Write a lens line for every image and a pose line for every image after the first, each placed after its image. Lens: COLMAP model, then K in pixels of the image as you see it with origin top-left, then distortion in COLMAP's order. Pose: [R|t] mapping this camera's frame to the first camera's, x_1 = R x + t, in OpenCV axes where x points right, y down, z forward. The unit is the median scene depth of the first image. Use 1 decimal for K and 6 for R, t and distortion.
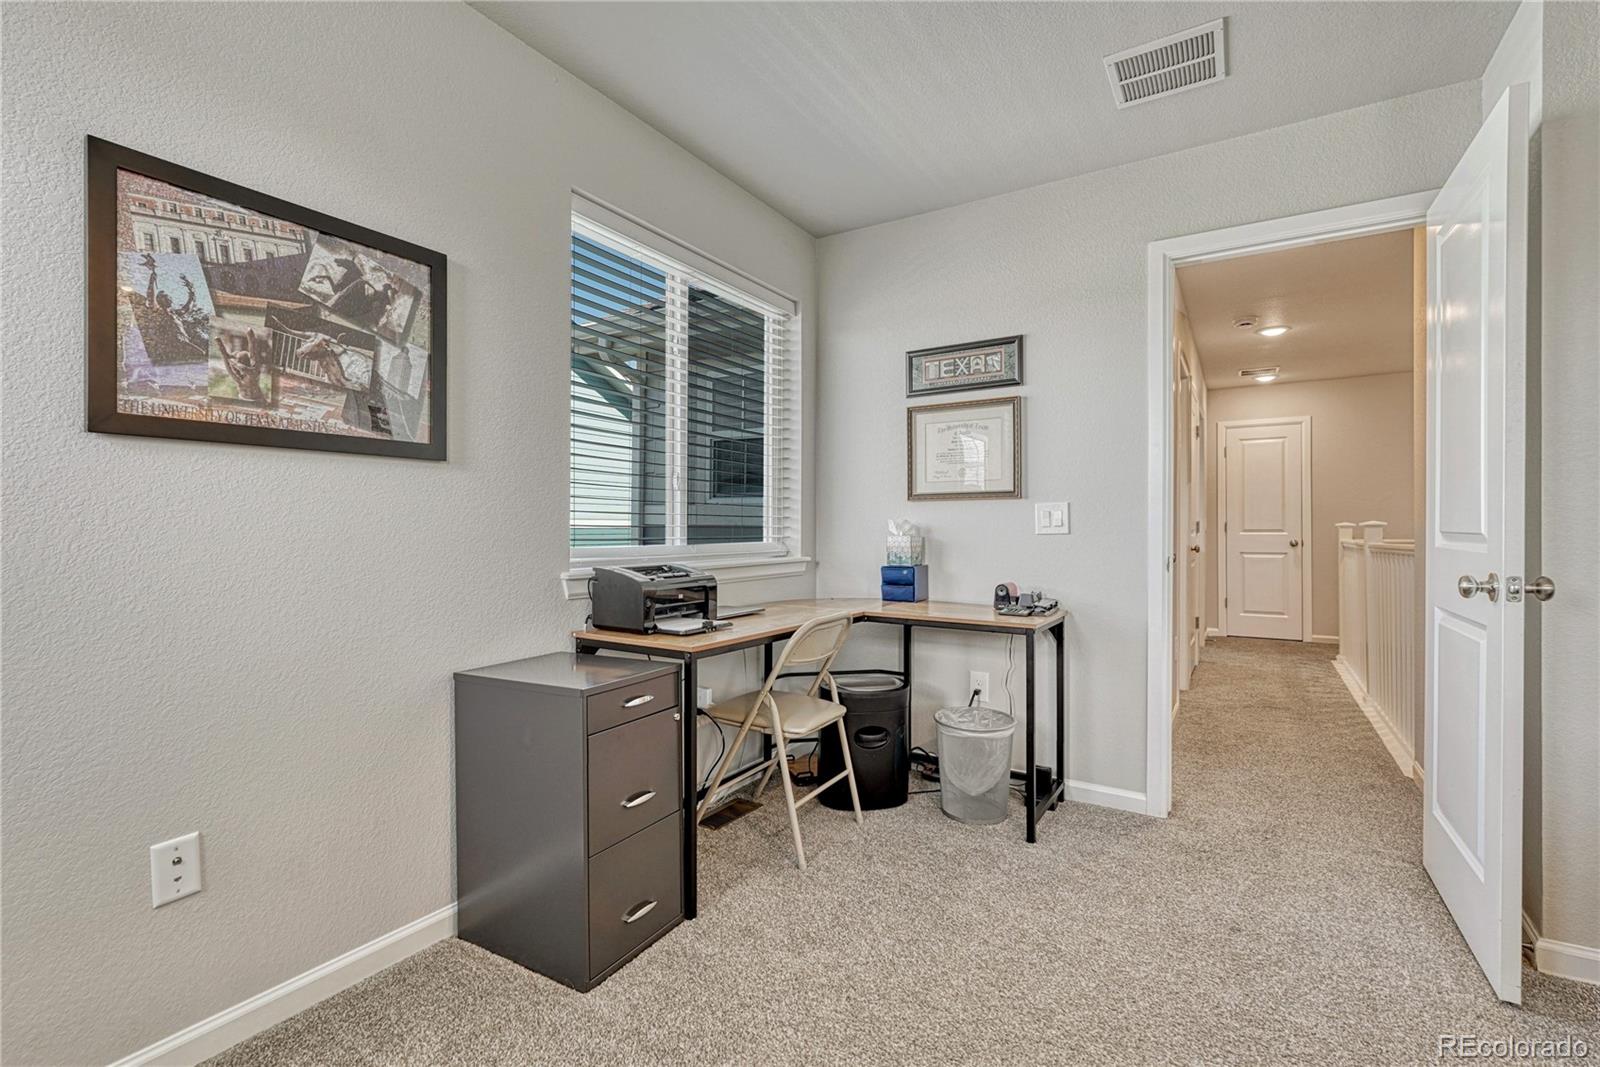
lens RADIAL K [[712.9, 0, 800.0], [0, 712.9, 533.5], [0, 0, 1]] dist [-0.001830, 0.000054]
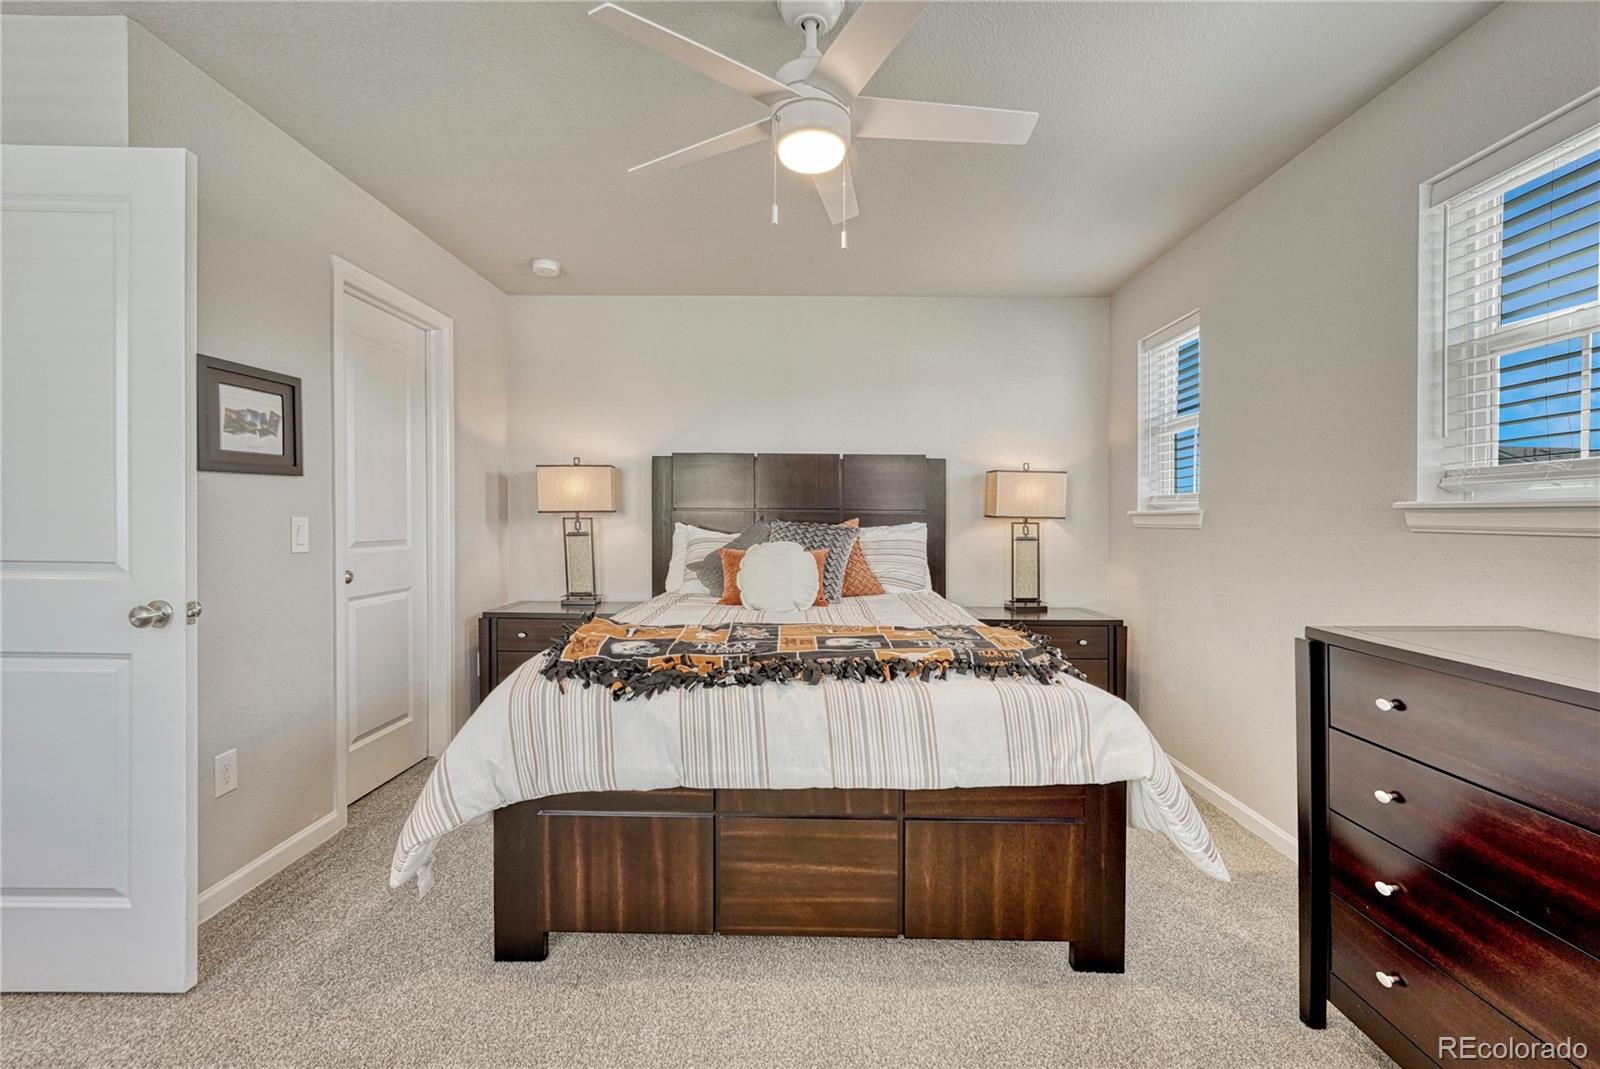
lens RADIAL K [[712.9, 0, 800.0], [0, 712.9, 534.5], [0, 0, 1]] dist [-0.001830, 0.000054]
pose [[-0.501260, -0.027396, 0.864863, -0.222865], [-0.005585, 0.999580, 0.028426, -0.042779], [-0.865279, 0.009419, -0.501202, 0.396358]]
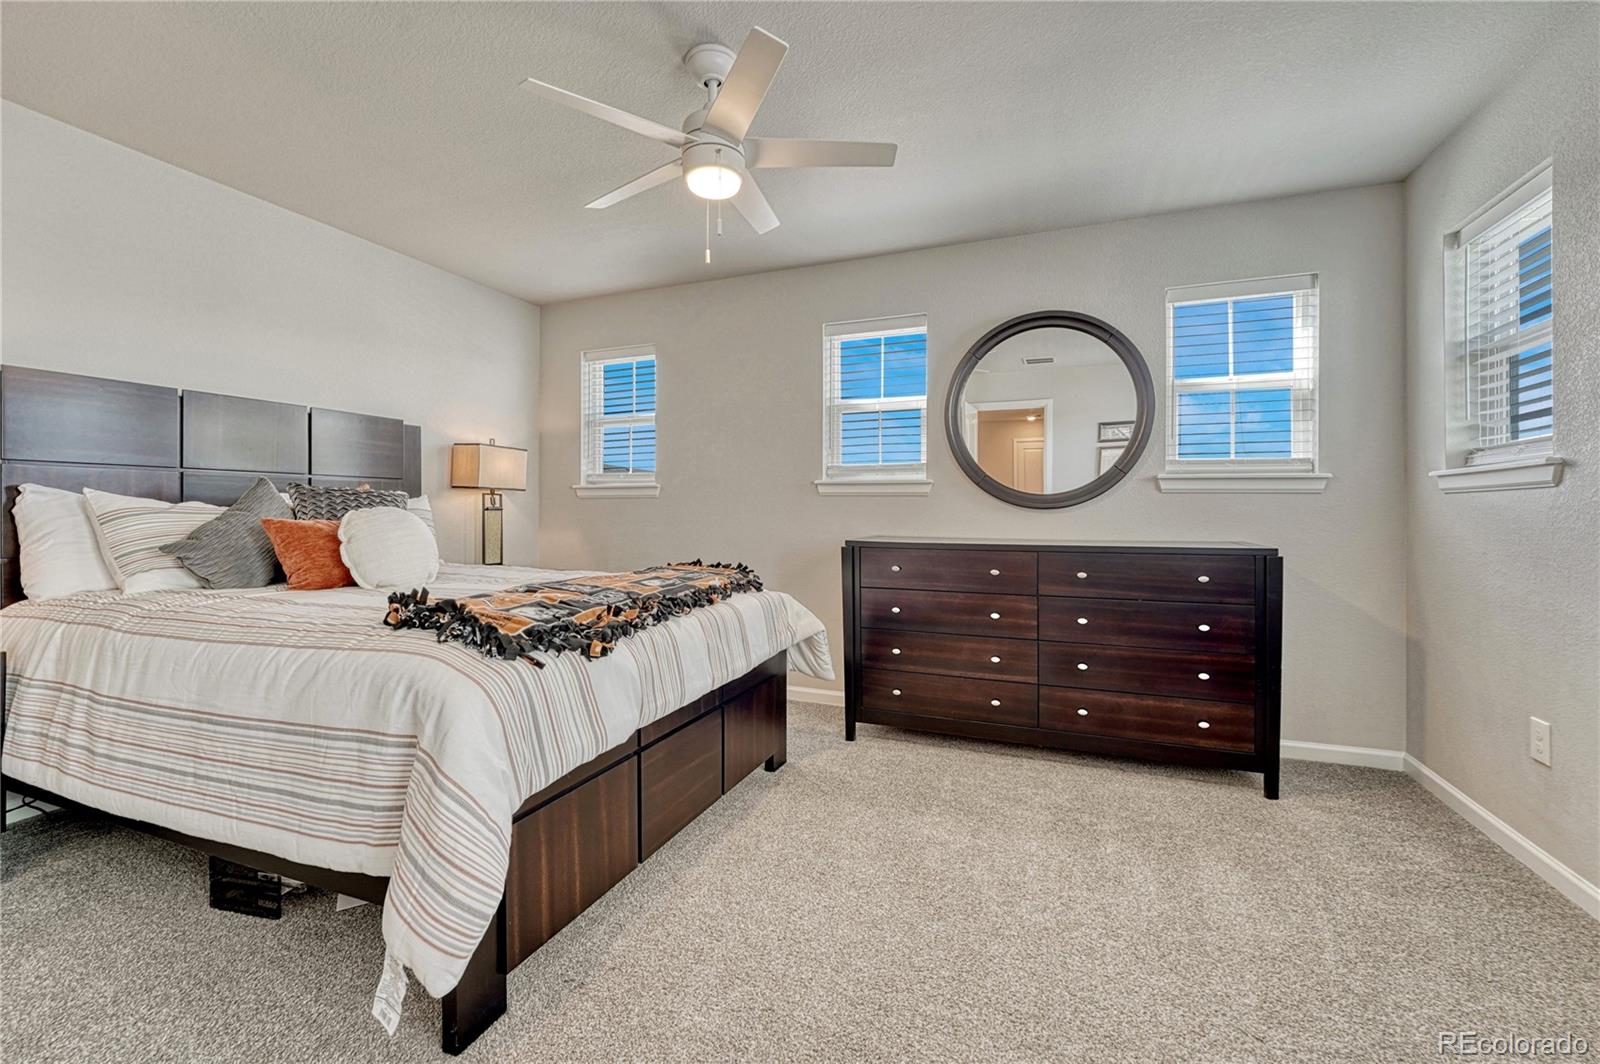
lens RADIAL K [[686.5, 0, 801.8], [0, 686.5, 512.9], [0, 0, 1]] dist [-0.009369, -0.000140]
pose [[-0.981936, -0.006585, -0.189099, 0.314018], [-0.007743, 0.999956, 0.005388, -0.006002], [0.189055, 0.006754, -0.981943, 0.798225]]
